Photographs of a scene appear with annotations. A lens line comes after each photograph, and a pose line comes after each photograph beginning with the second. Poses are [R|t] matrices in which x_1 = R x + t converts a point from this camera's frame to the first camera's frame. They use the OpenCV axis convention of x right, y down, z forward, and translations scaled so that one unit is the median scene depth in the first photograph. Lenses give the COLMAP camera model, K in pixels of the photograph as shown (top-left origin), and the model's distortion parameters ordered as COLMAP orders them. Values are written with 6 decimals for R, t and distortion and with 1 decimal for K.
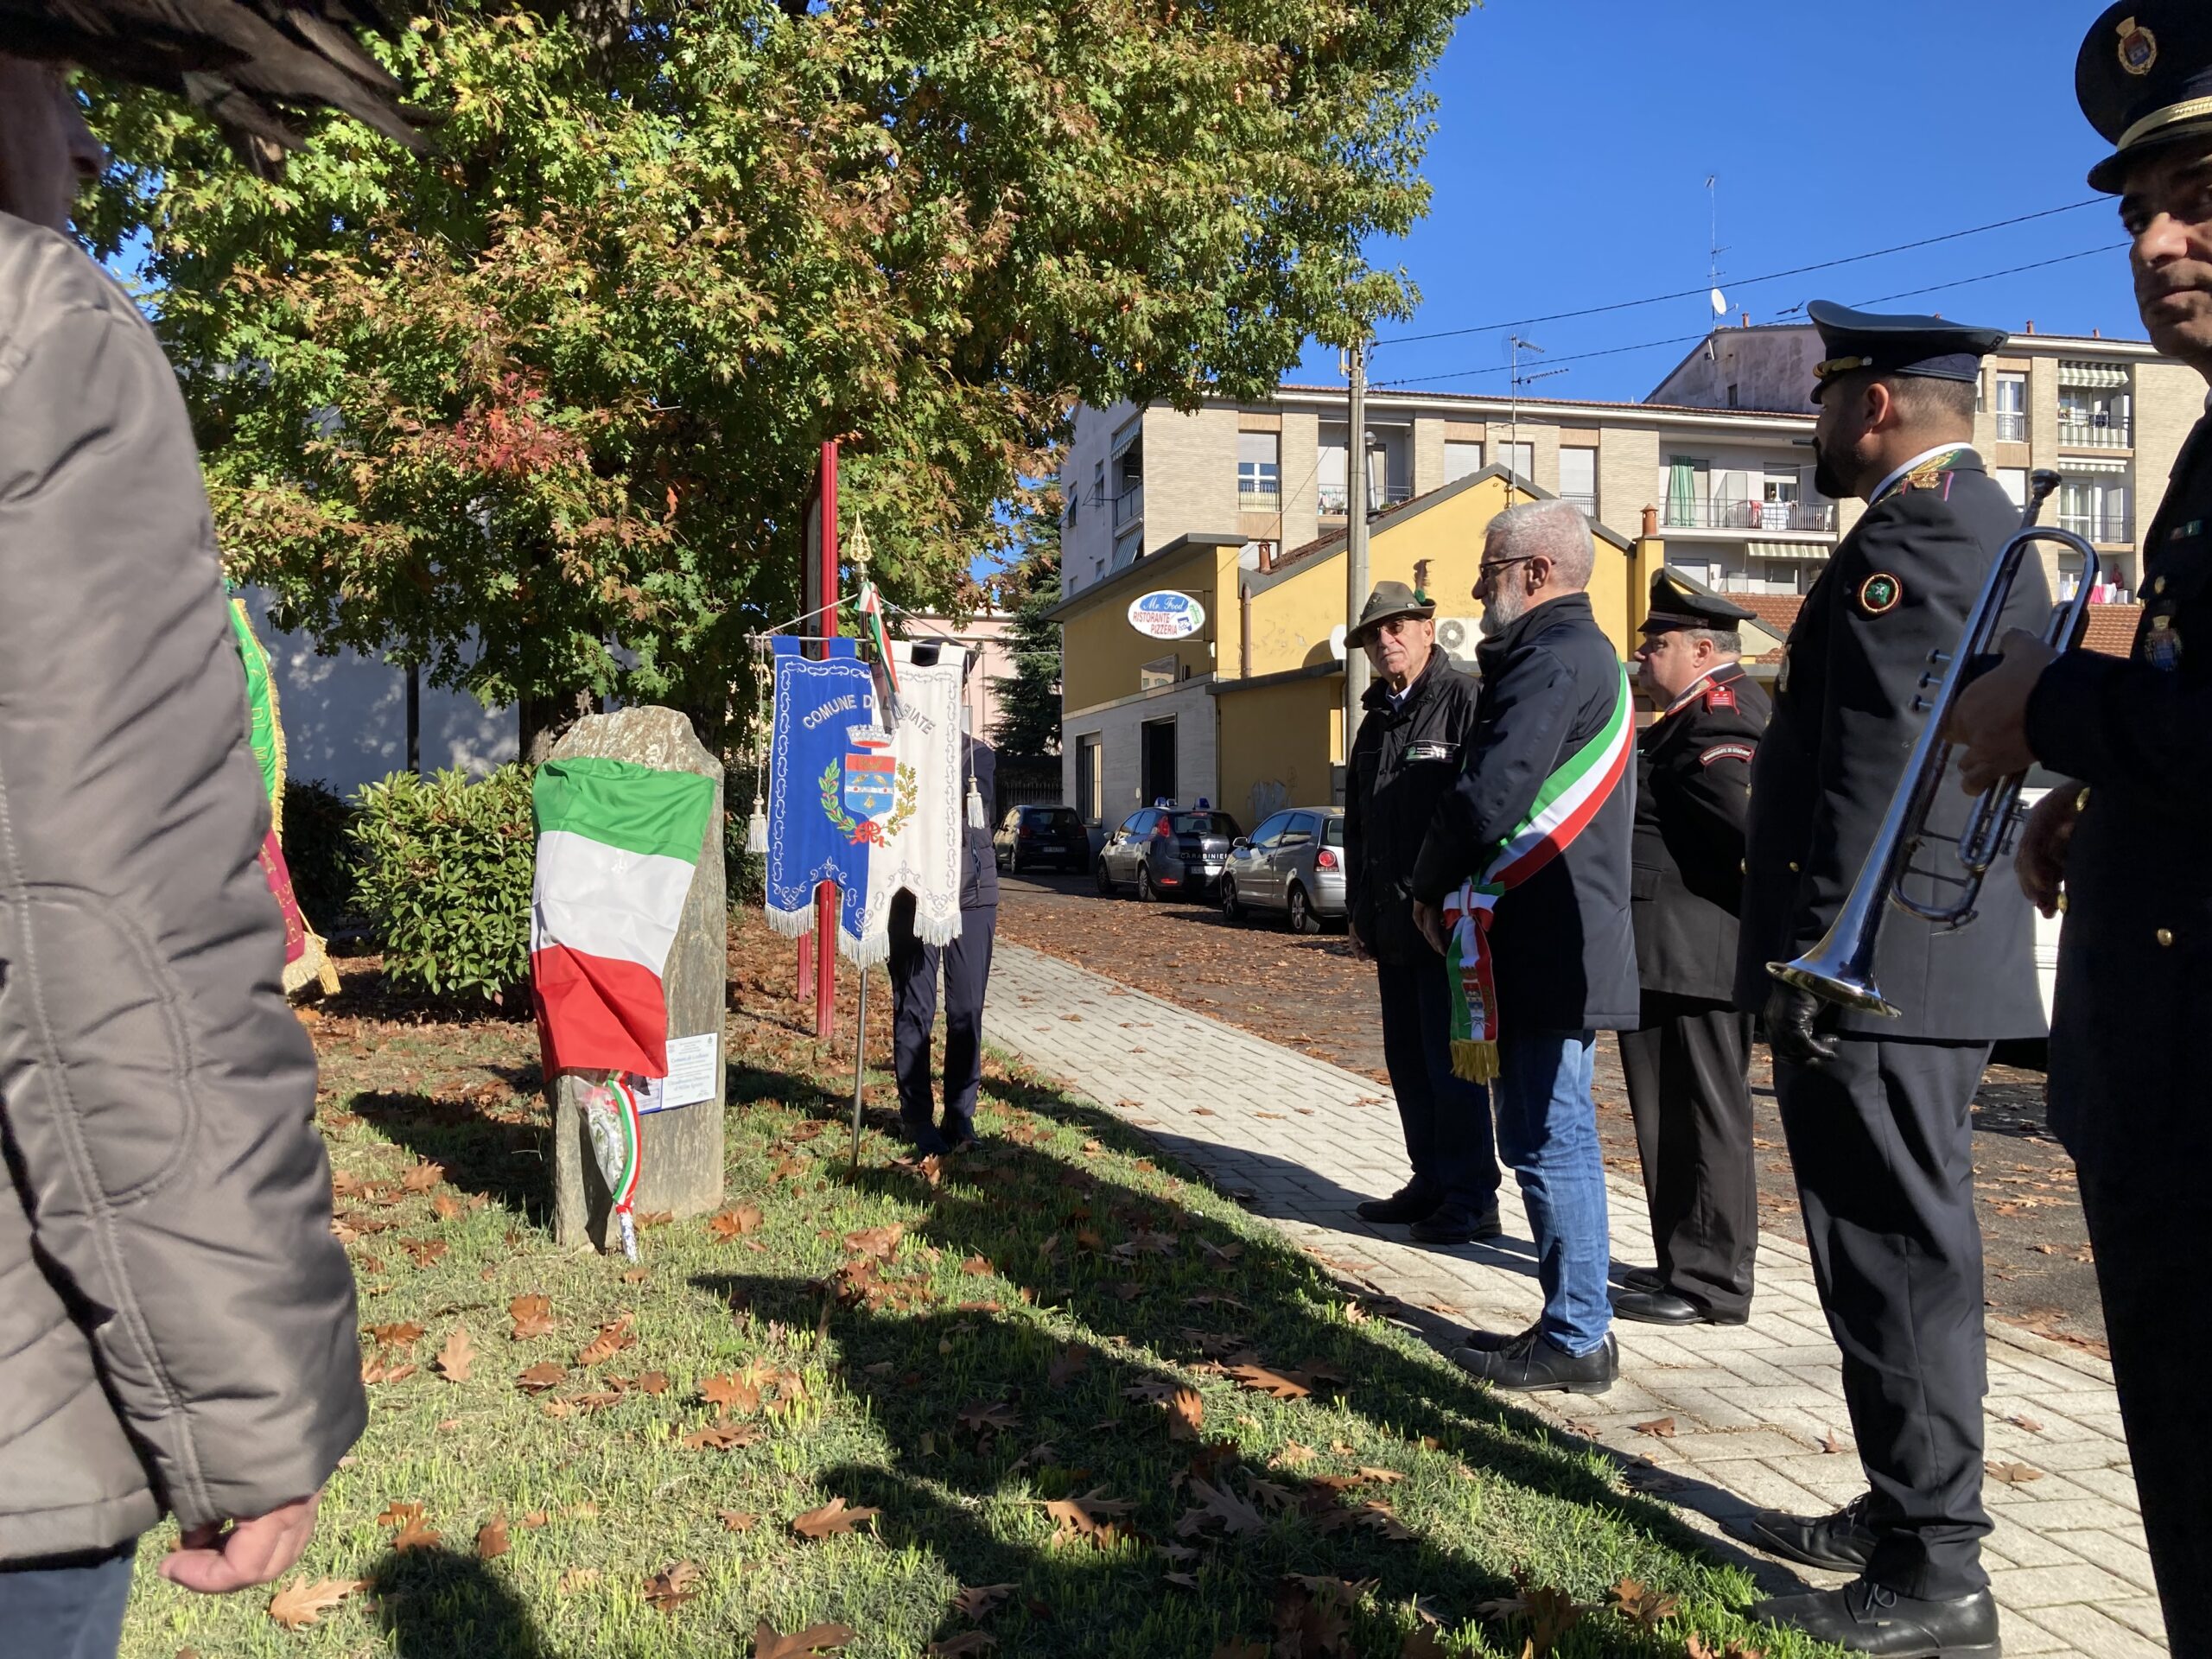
lens RADIAL K [[1805.0, 0, 1110.4], [0, 1805.0, 824.9], [0, 0, 1]] dist [0.029158, -0.003764]
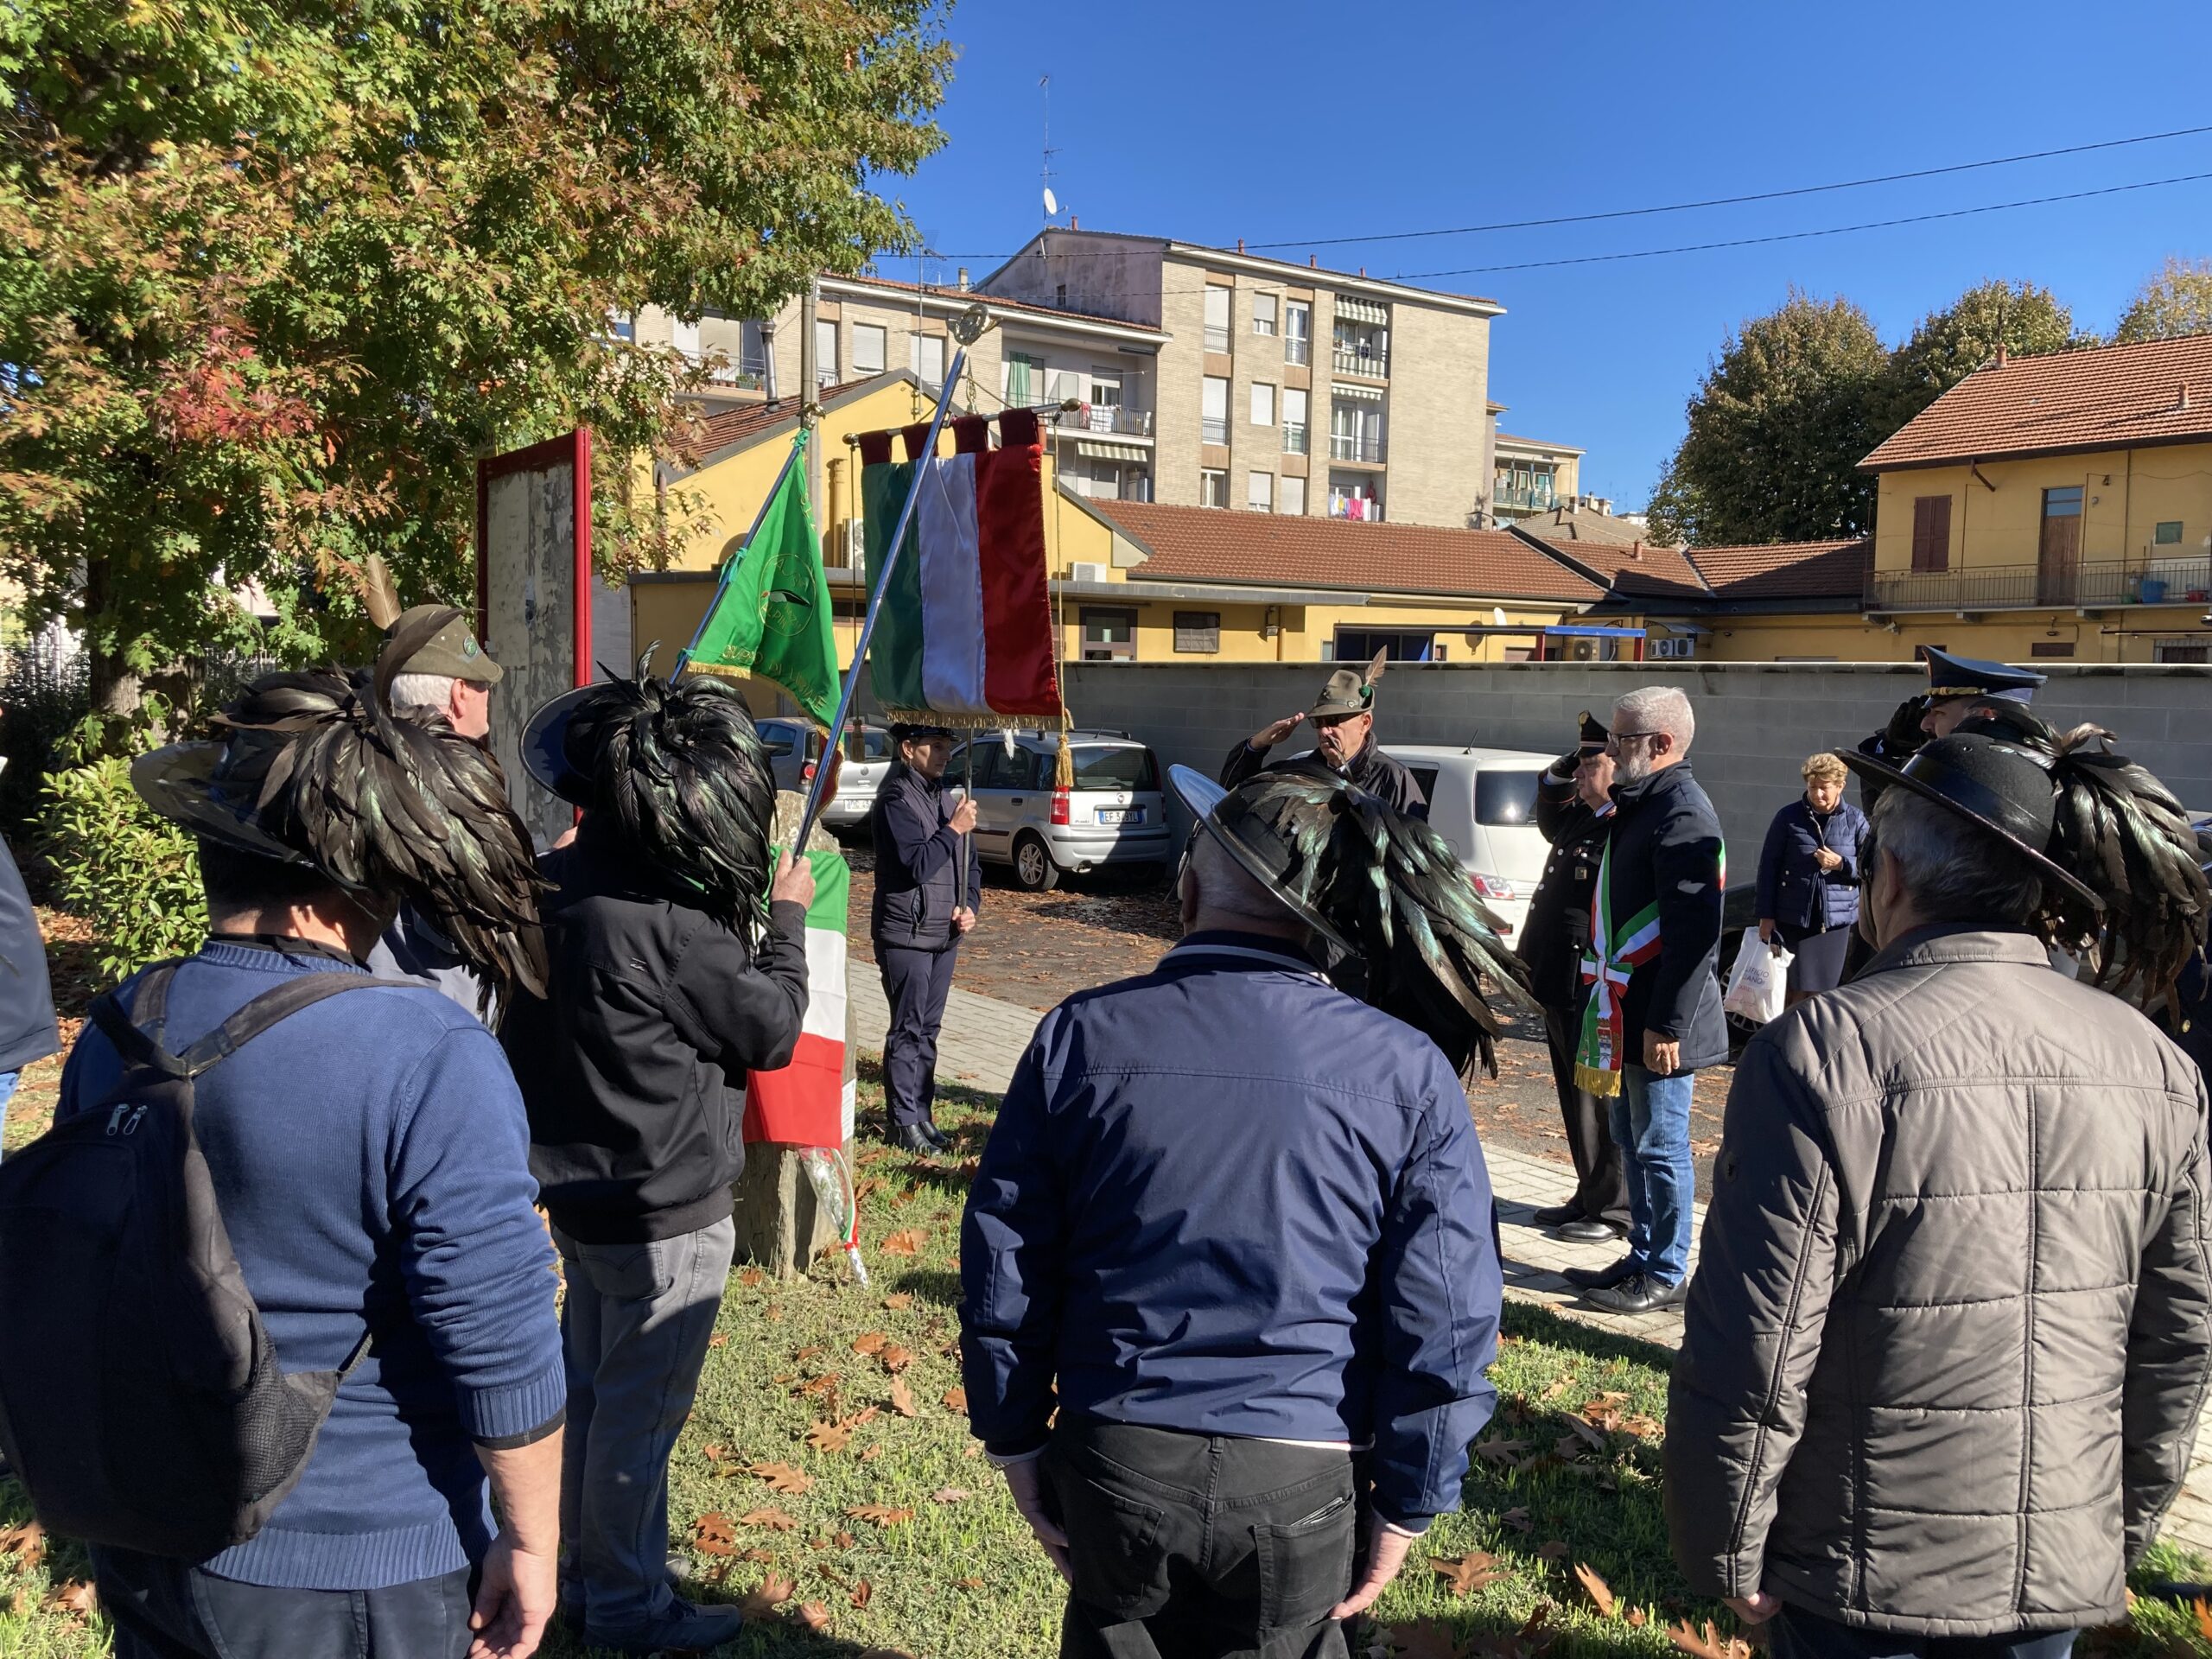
lens RADIAL K [[1805.0, 0, 1102.6], [0, 1805.0, 863.0], [0, 0, 1]] dist [0.029158, -0.003764]
pose [[0.926910, -0.026814, 0.374324, -0.179143], [-0.009410, 0.995470, 0.094608, -0.045582], [-0.375165, -0.091215, 0.922459, -0.039319]]
